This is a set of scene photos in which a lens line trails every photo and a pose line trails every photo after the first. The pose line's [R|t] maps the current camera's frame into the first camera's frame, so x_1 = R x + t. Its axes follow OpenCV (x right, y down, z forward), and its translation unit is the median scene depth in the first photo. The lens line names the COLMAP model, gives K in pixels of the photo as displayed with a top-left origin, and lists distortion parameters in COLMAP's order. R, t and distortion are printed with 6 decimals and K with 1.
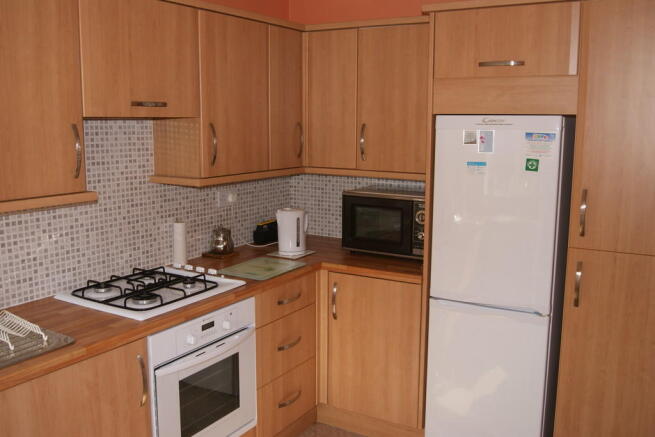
lens RADIAL K [[635.6, 0, 327.5], [0, 635.6, 218.5], [0, 0, 1]] dist [-0.006923, -0.001675]
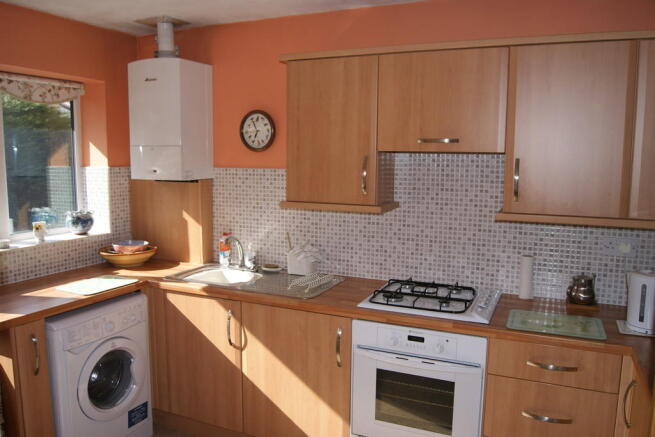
lens RADIAL K [[531.0, 0, 327.5], [0, 531.0, 218.5], [0, 0, 1]] dist [-0.007502, -0.000410]
pose [[0.125535, 0.116871, -0.985181, 0.643993], [-0.162265, 0.982083, 0.095827, -0.095317], [0.978729, 0.147831, 0.142250, 0.651069]]
